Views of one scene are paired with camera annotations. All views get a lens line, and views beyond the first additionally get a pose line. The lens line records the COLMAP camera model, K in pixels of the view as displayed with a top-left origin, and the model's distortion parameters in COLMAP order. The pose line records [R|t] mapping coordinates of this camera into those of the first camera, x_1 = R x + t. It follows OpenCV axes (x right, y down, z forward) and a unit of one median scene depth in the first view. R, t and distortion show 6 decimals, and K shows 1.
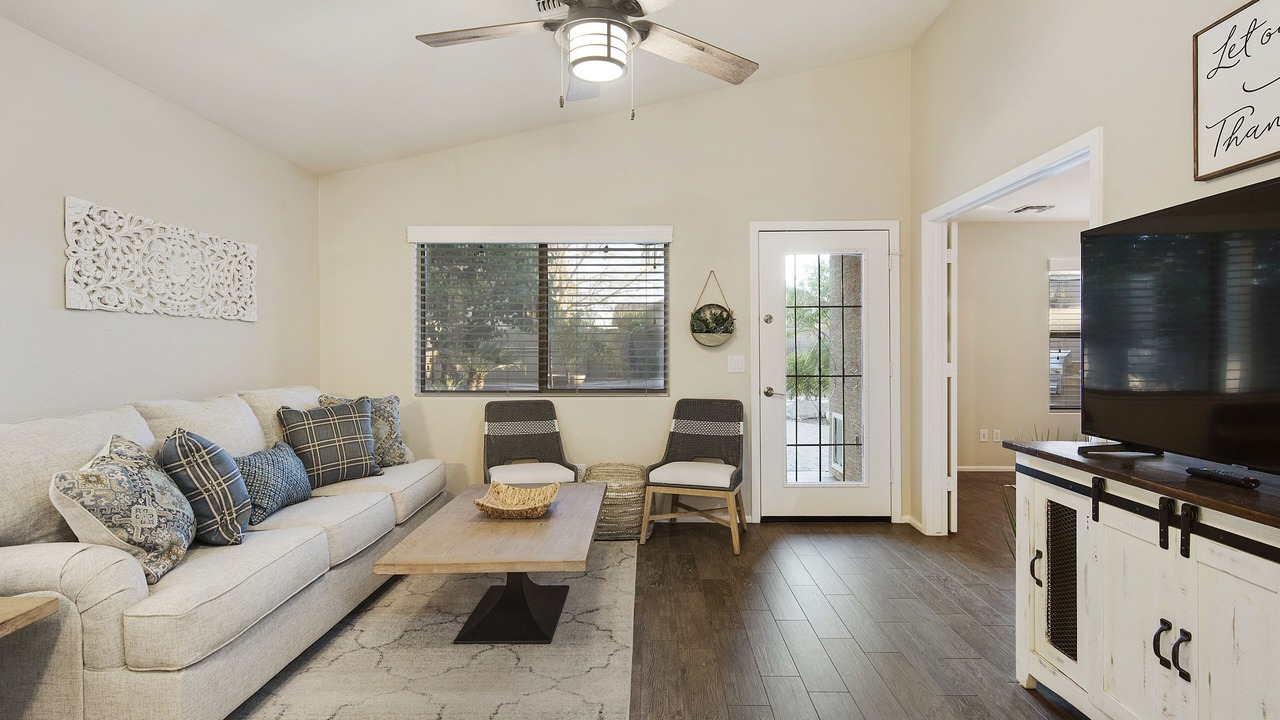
lens RADIAL K [[654.7, 0, 640.0], [0, 654.7, 360.0], [0, 0, 1]] dist [0.003269, 0.002294]
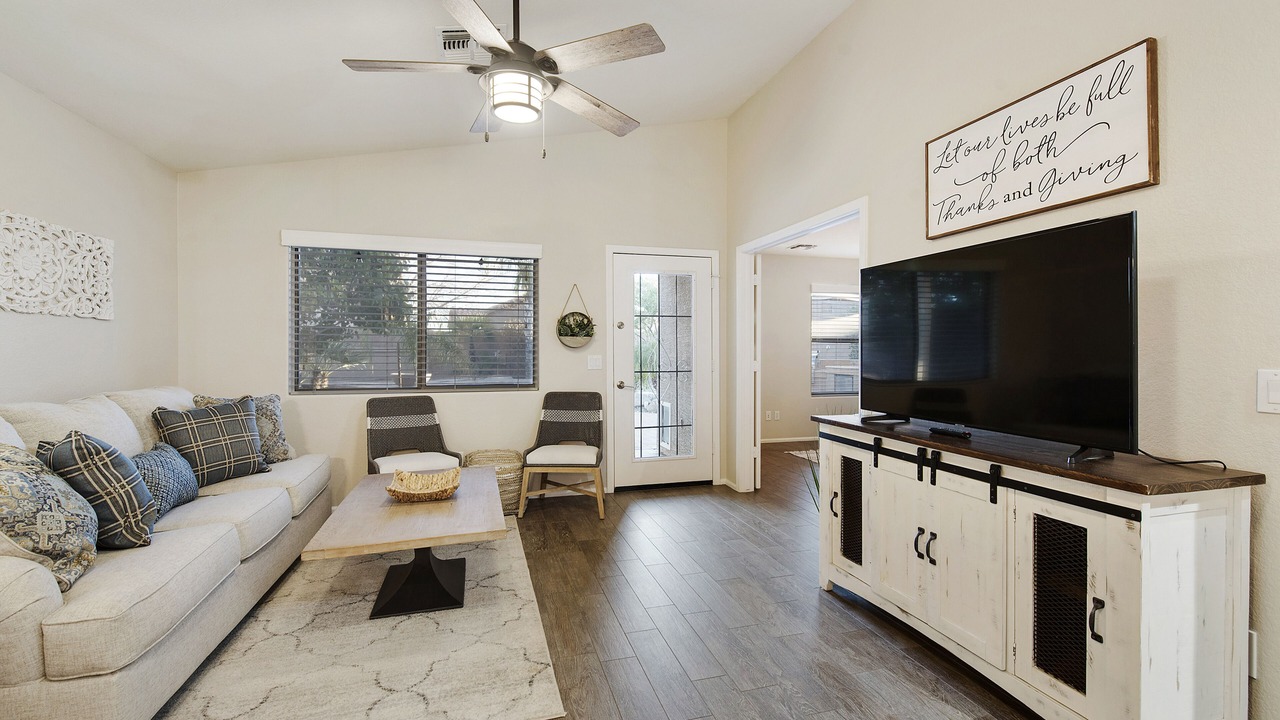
lens RADIAL K [[572.6, 0, 640.0], [0, 572.6, 360.0], [0, 0, 1]] dist [0.002122, -0.000897]
pose [[0.952763, -0.003266, 0.303698, -0.139520], [0.003062, 0.999995, 0.001146, 0.001647], [-0.303701, -0.000162, 0.952768, -0.043083]]
